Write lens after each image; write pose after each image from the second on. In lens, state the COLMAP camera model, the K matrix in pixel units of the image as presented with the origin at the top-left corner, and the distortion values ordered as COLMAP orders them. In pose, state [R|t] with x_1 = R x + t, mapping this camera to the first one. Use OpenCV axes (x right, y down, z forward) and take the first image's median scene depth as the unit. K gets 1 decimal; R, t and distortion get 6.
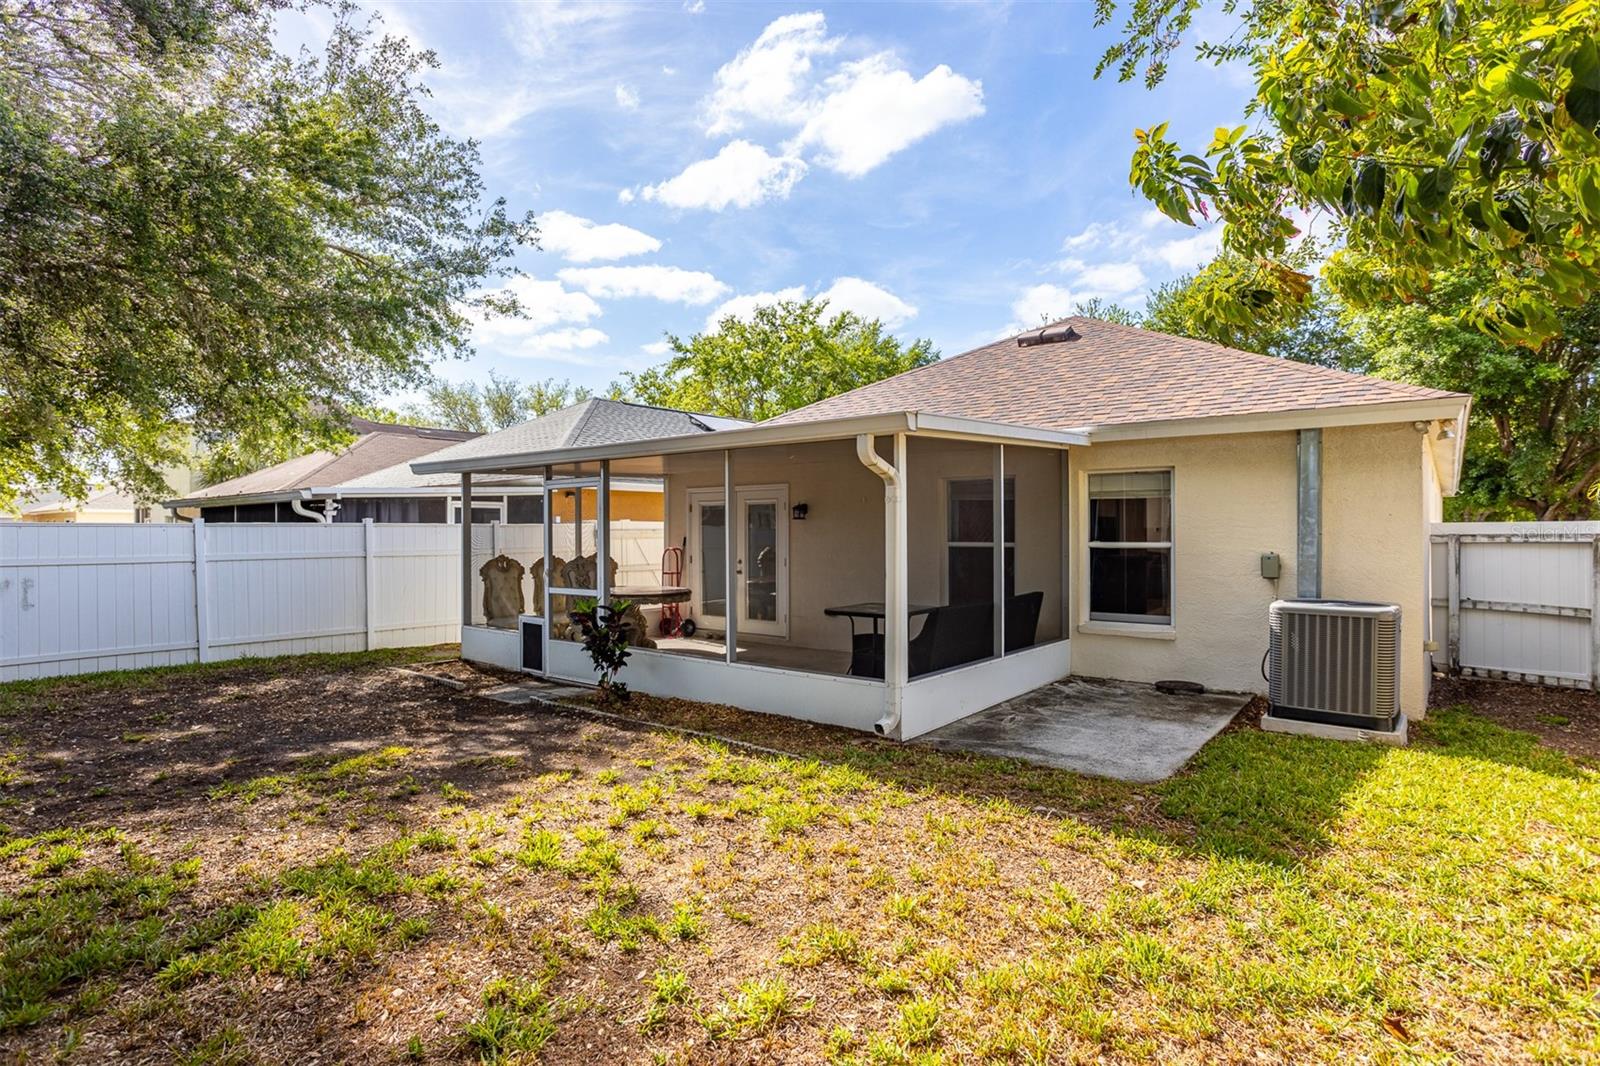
lens RADIAL K [[844.7, 0, 808.3], [0, 844.7, 533.6], [0, 0, 1]] dist [-0.059238, -0.000344]
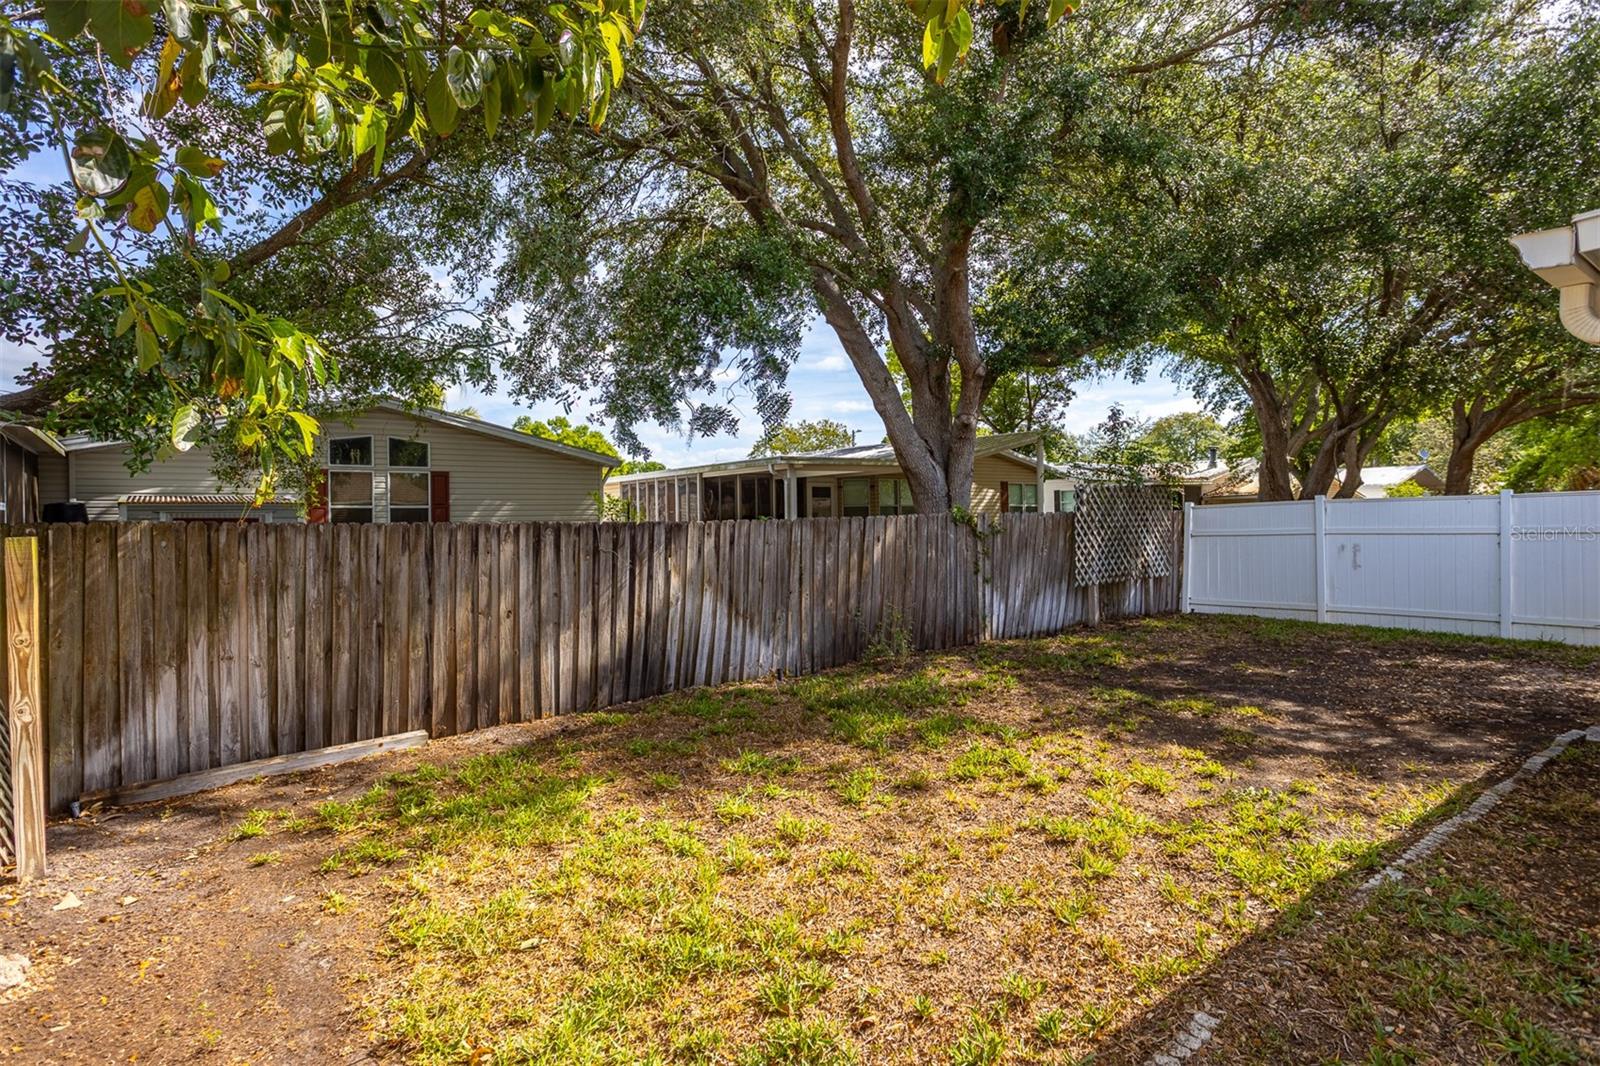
lens RADIAL K [[818.3, 0, 803.3], [0, 818.3, 532.9], [0, 0, 1]] dist [-0.043827, 0.022160]
pose [[-0.257968, 0.018967, -0.965967, 0.344153], [0.011637, 0.999796, 0.016524, 0.006460], [0.966083, -0.006978, -0.258136, 0.379216]]
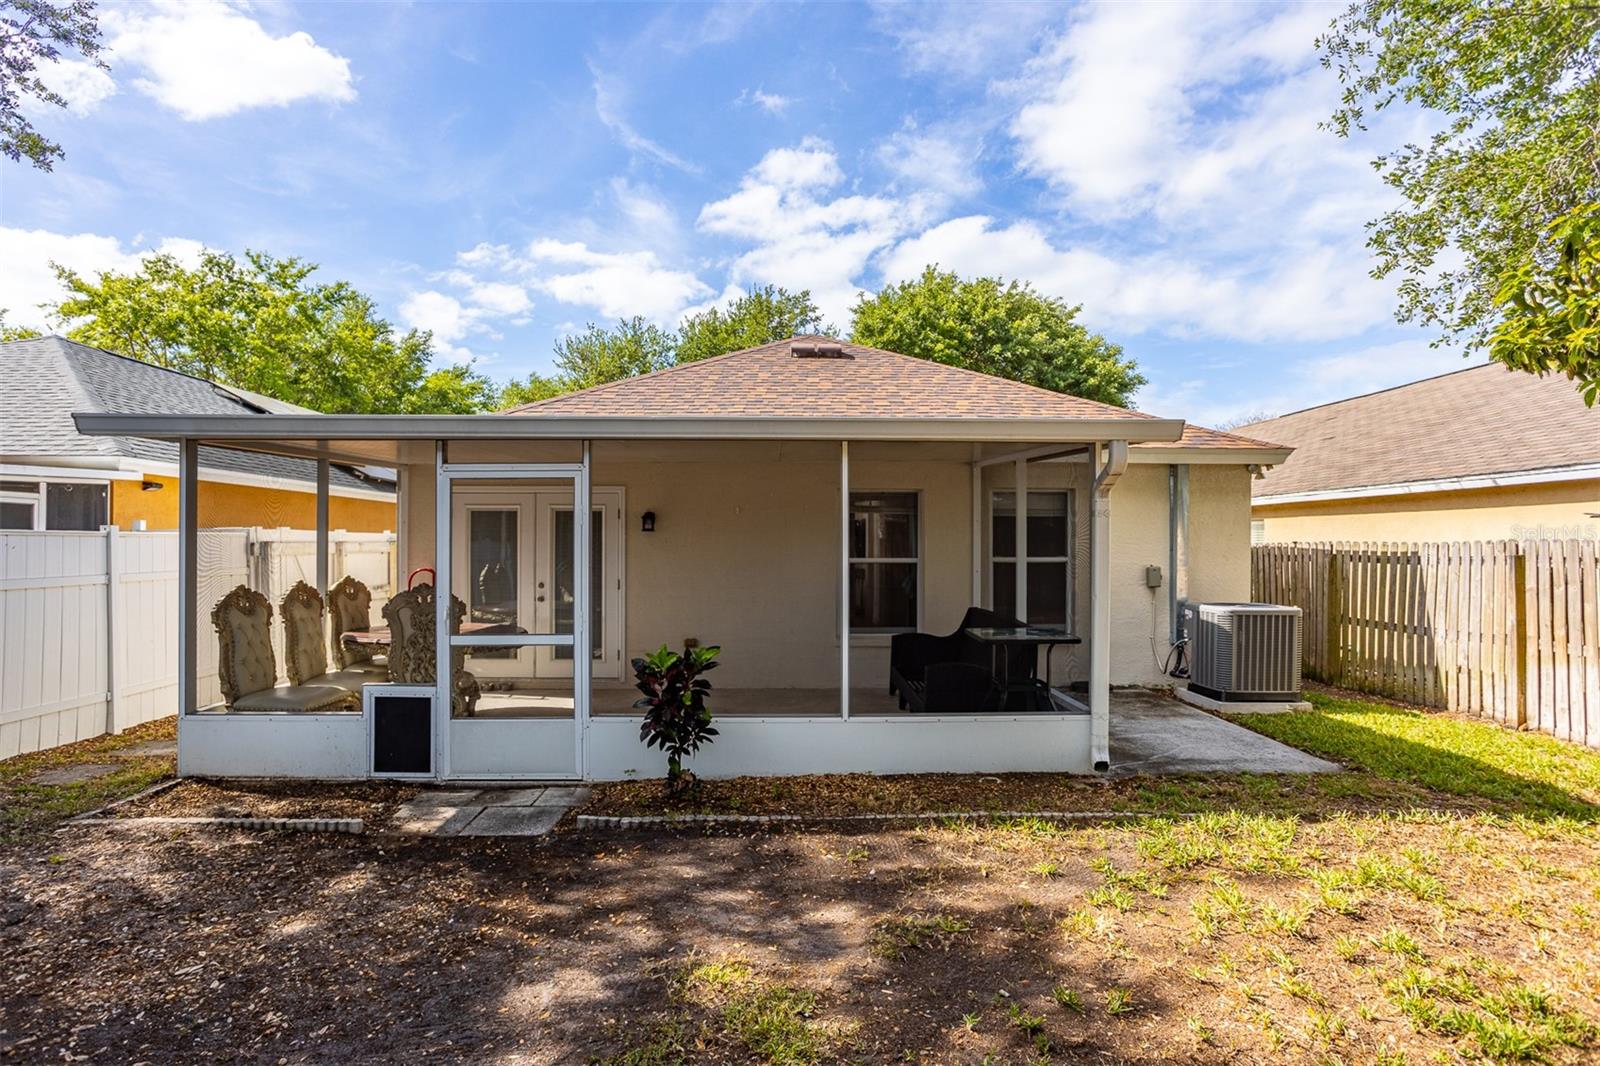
lens RADIAL K [[818.3, 0, 819.8], [0, 818.3, 538.7], [0, 0, 1]] dist [-0.043827, 0.022160]
pose [[0.760255, 0.007645, 0.649580, -0.413748], [-0.001039, 0.999944, -0.010553, -0.001640], [-0.649624, 0.007348, 0.760220, 0.306502]]
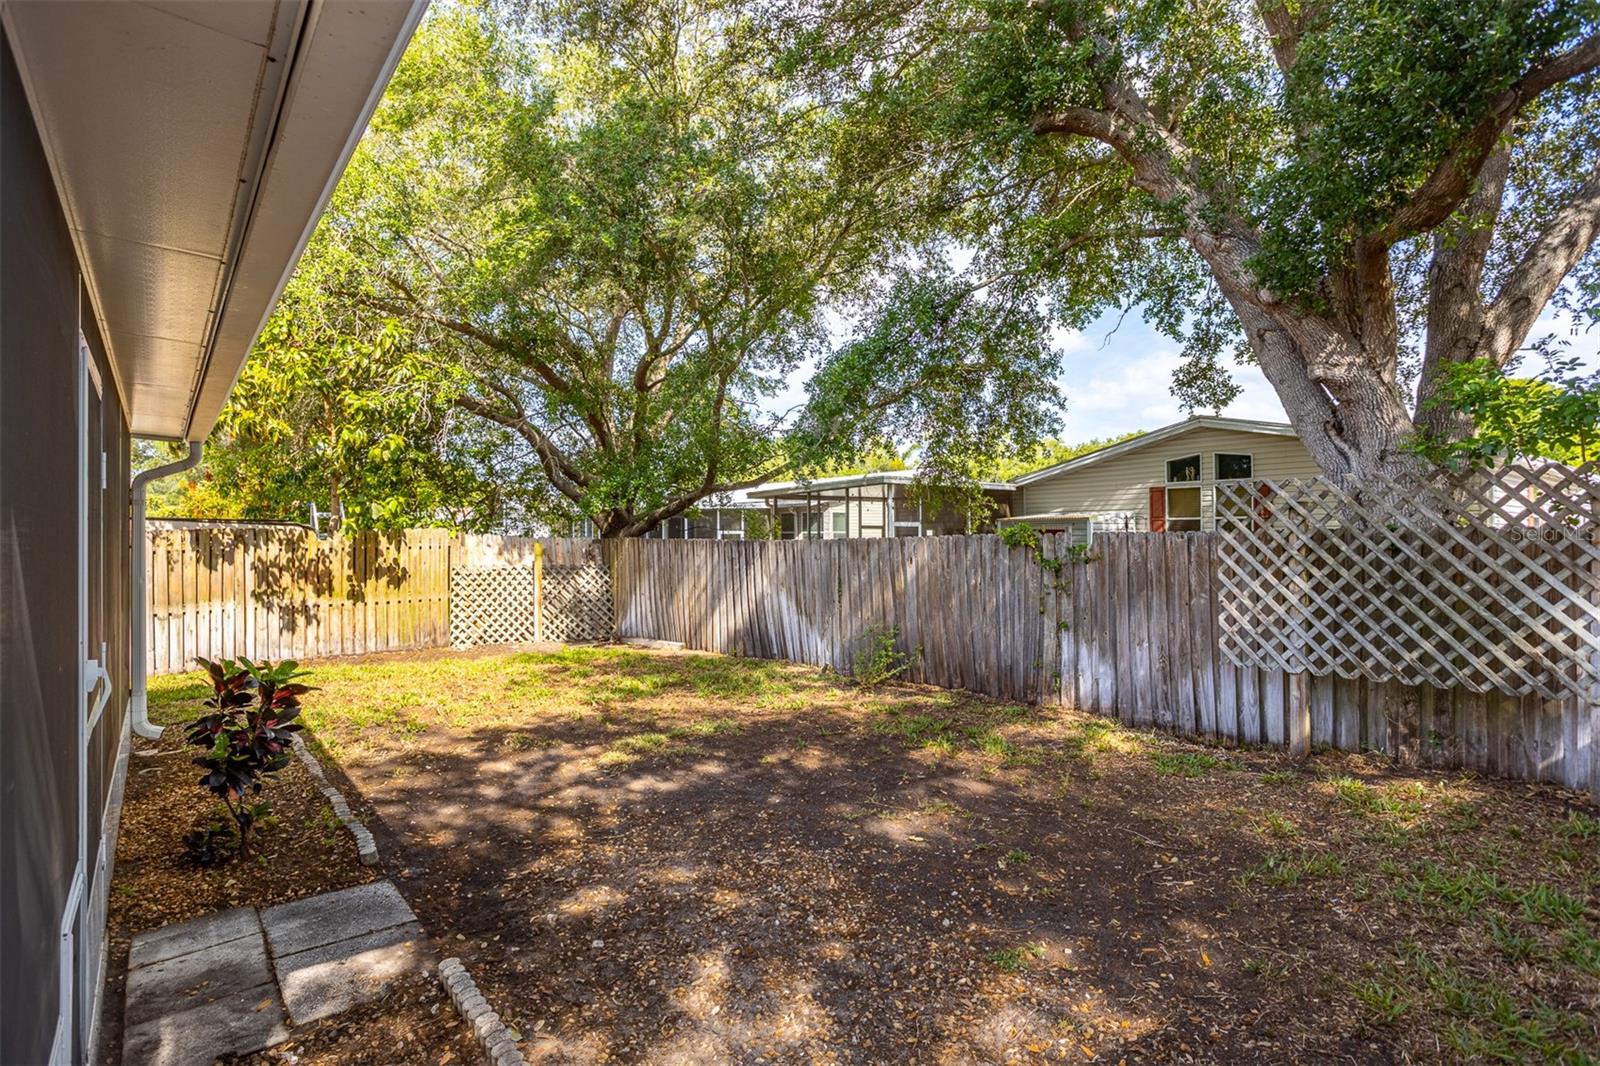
lens RADIAL K [[818.3, 0, 789.2], [0, 818.3, 522.5], [0, 0, 1]] dist [-0.043827, 0.022160]
pose [[-0.971629, 0.011834, 0.236214, -0.491734], [0.007703, 0.999801, -0.018403, 0.005337], [-0.236384, -0.016062, -0.971527, 1.005936]]
